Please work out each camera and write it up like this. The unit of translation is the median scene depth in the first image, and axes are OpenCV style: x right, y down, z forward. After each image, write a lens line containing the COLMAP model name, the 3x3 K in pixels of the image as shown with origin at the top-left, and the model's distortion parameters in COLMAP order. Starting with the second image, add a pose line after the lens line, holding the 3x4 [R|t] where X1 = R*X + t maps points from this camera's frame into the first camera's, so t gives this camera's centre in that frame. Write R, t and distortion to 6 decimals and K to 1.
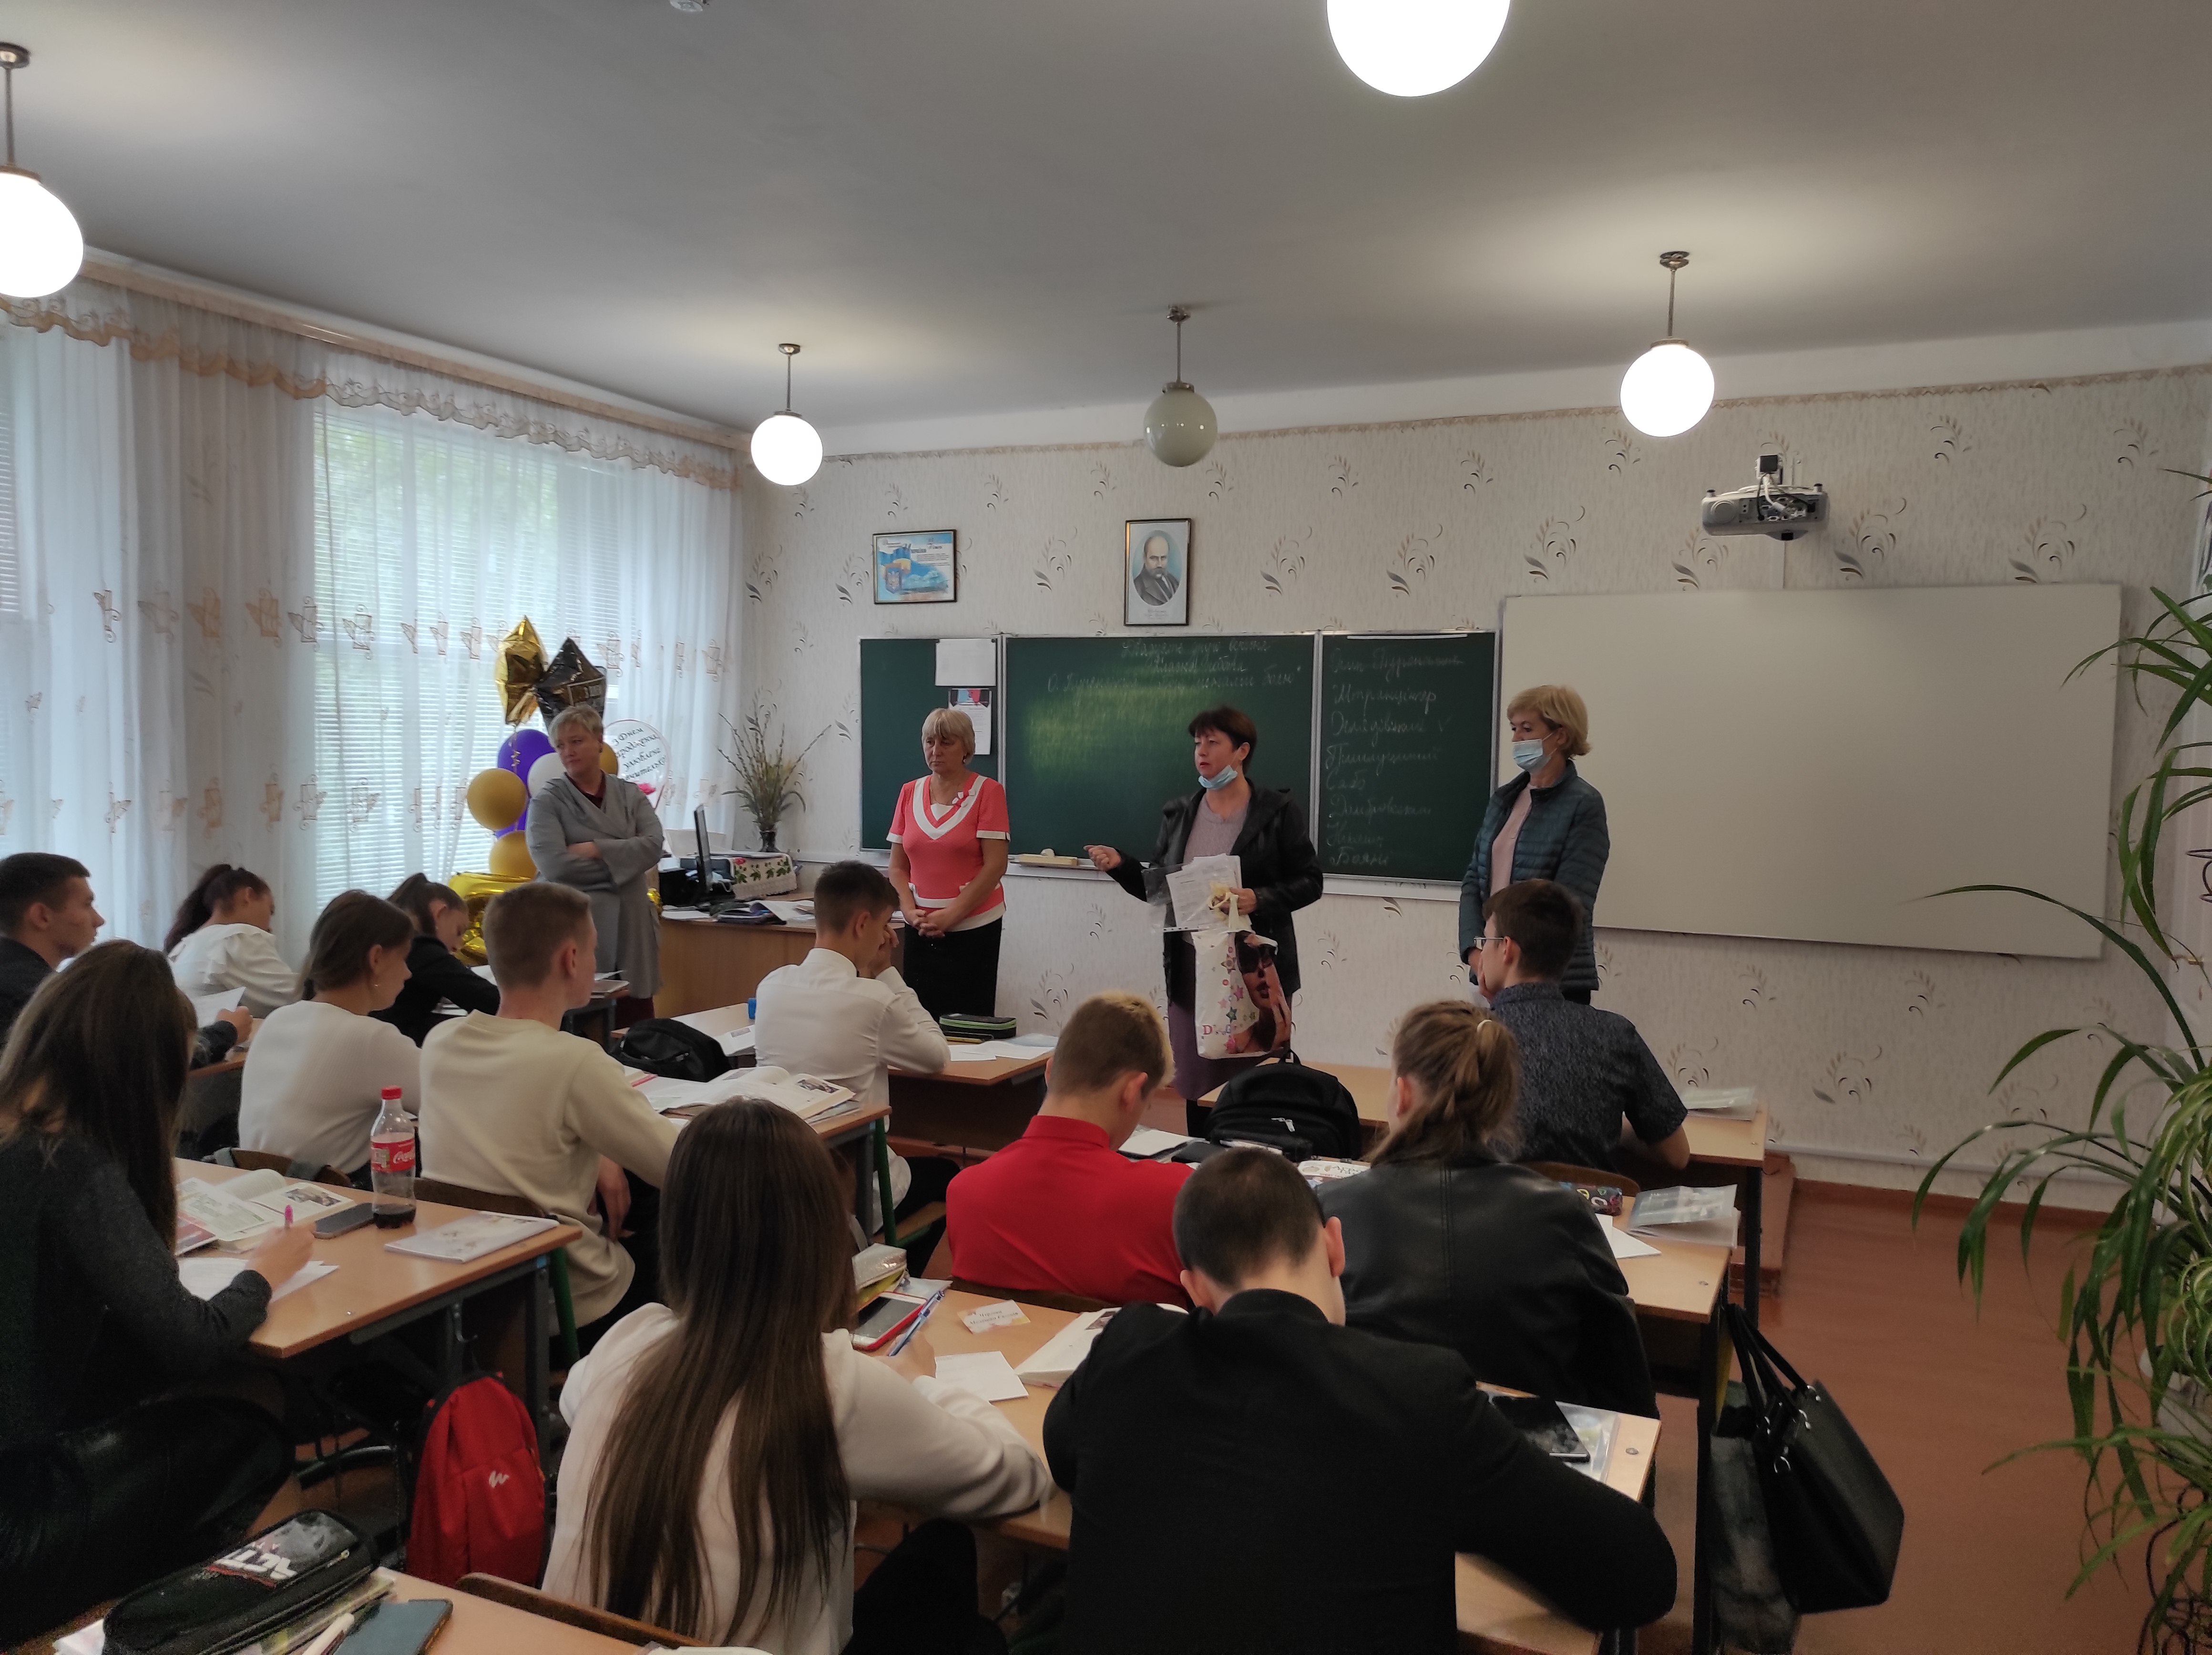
lens RADIAL K [[1581.4, 0, 1116.3], [0, 1581.4, 811.8], [0, 0, 1]] dist [0.059647, -0.063986]
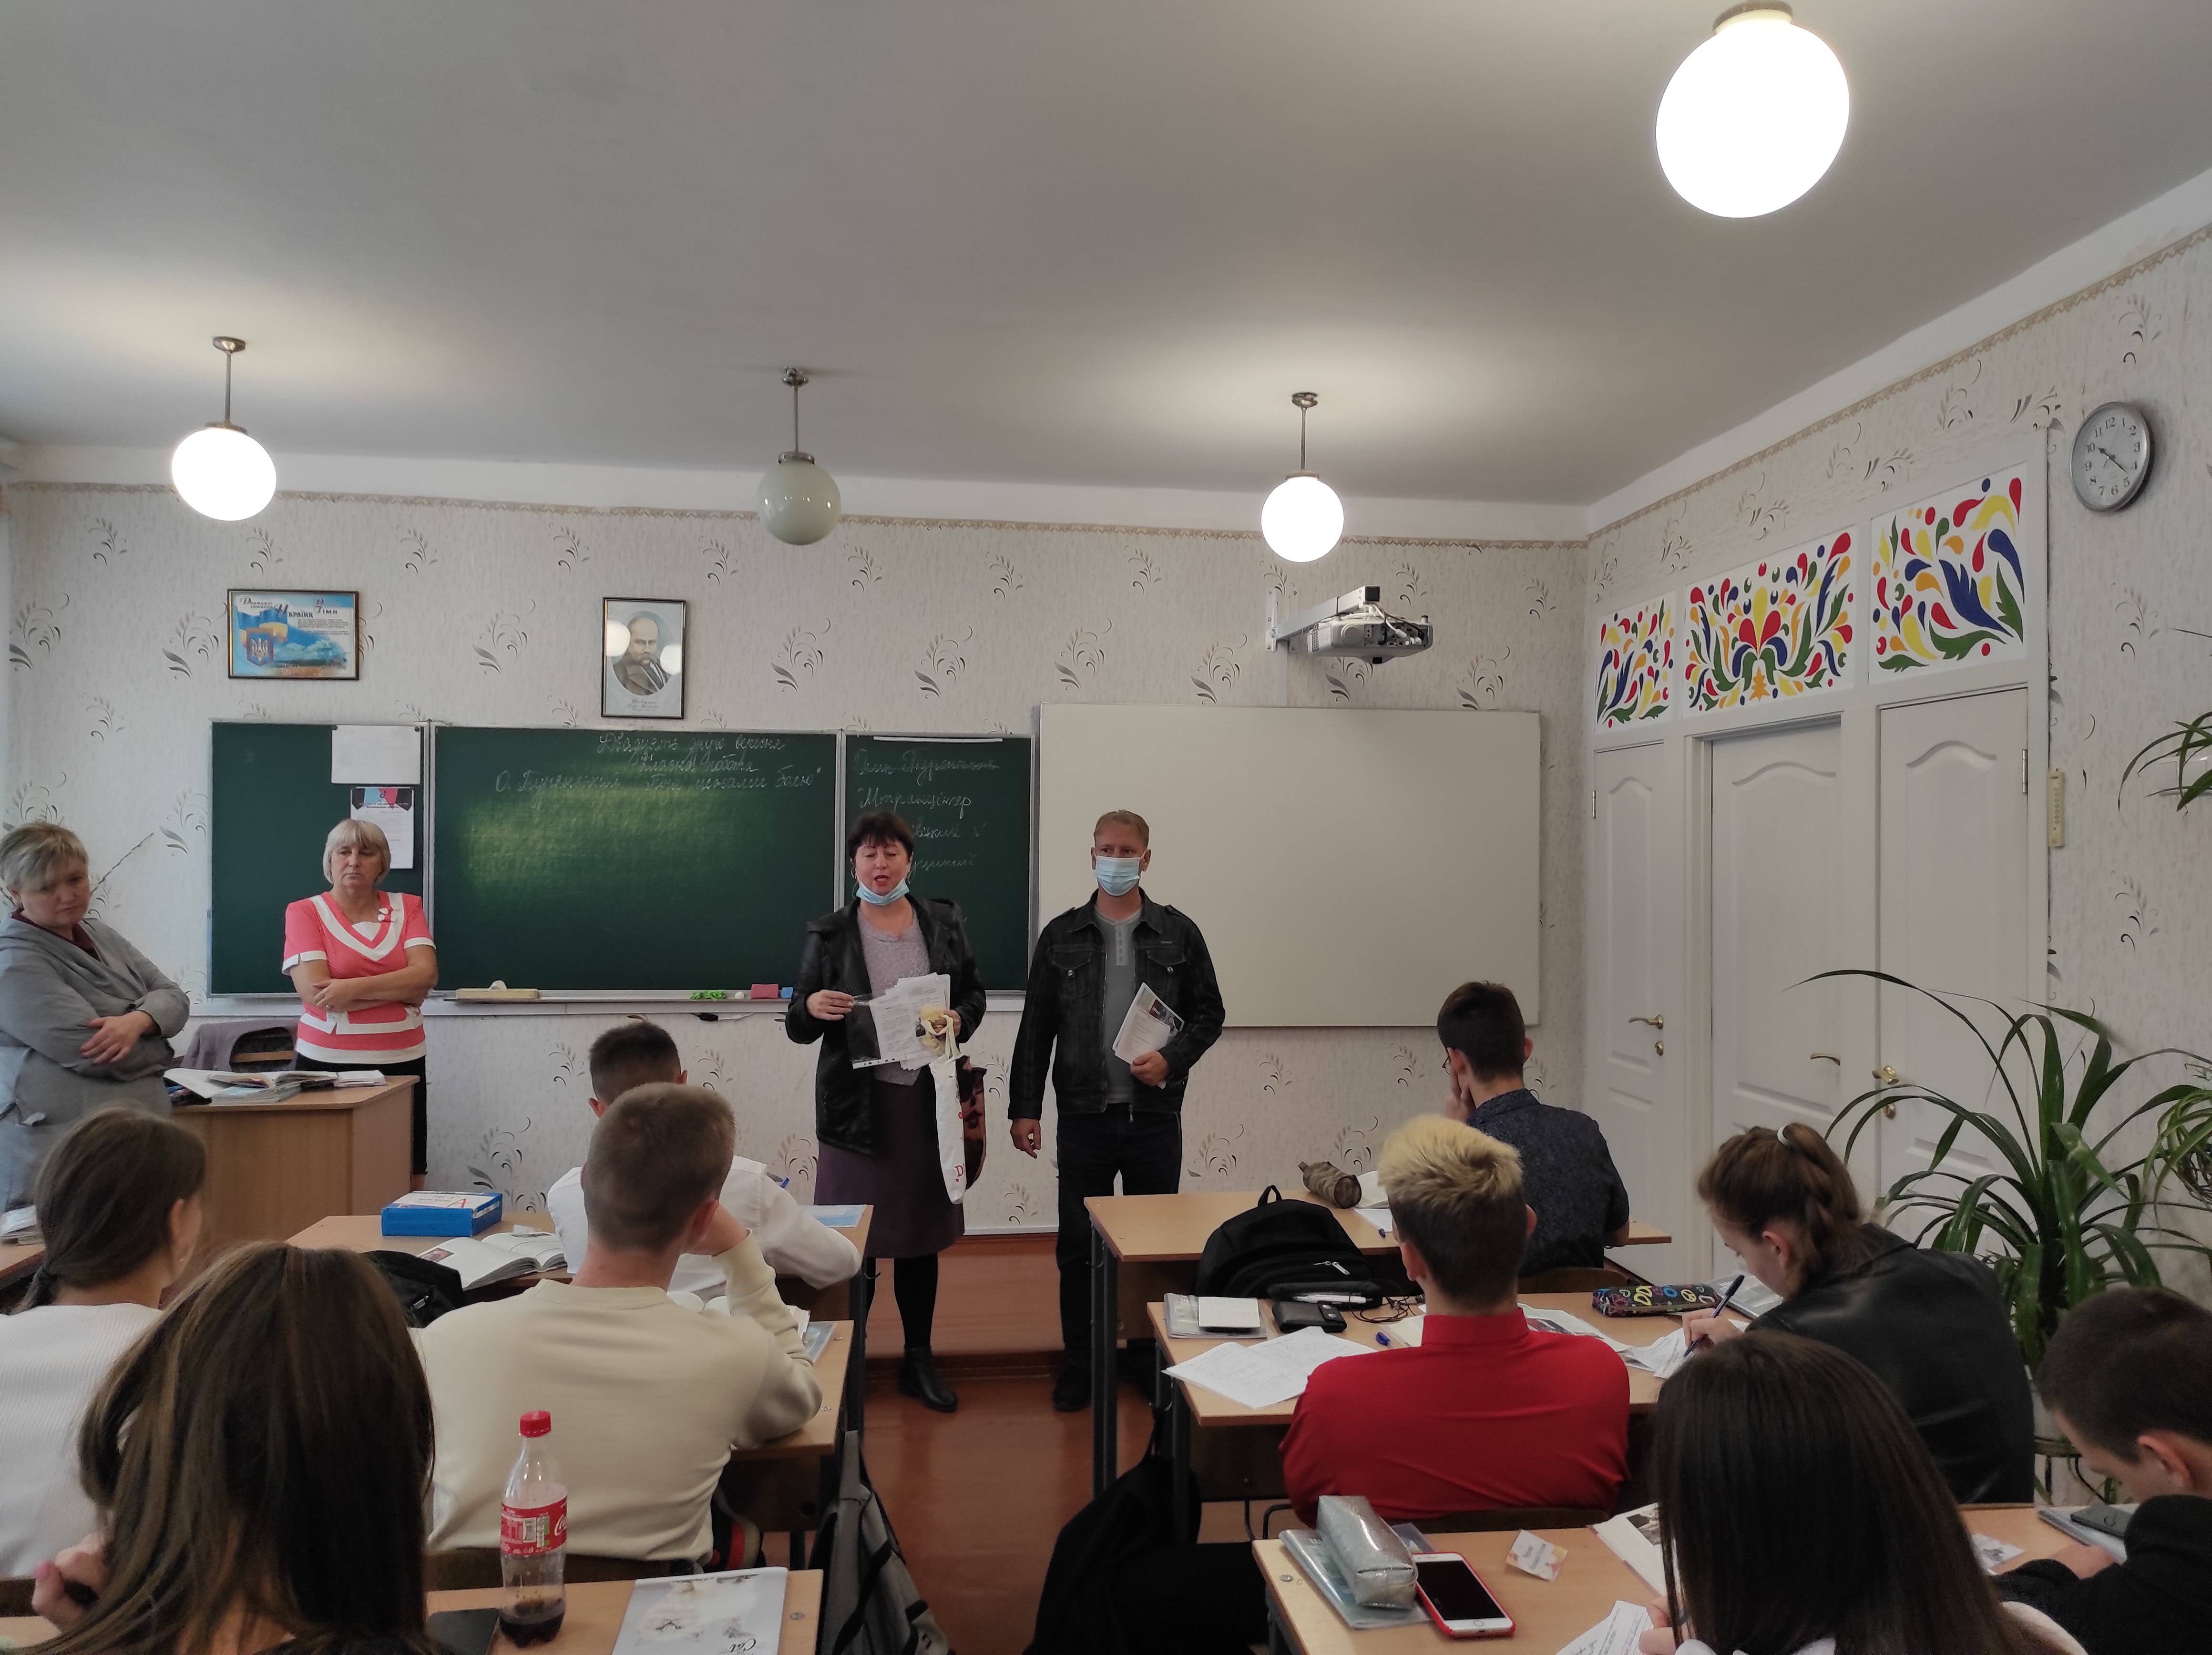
lens RADIAL K [[1581.4, 0, 1116.3], [0, 1581.4, 811.8], [0, 0, 1]] dist [0.059647, -0.063986]
pose [[0.850607, 0.001900, 0.525799, -0.216999], [0.031790, 0.997978, -0.055034, -0.009011], [-0.524840, 0.063527, 0.848827, 0.118218]]
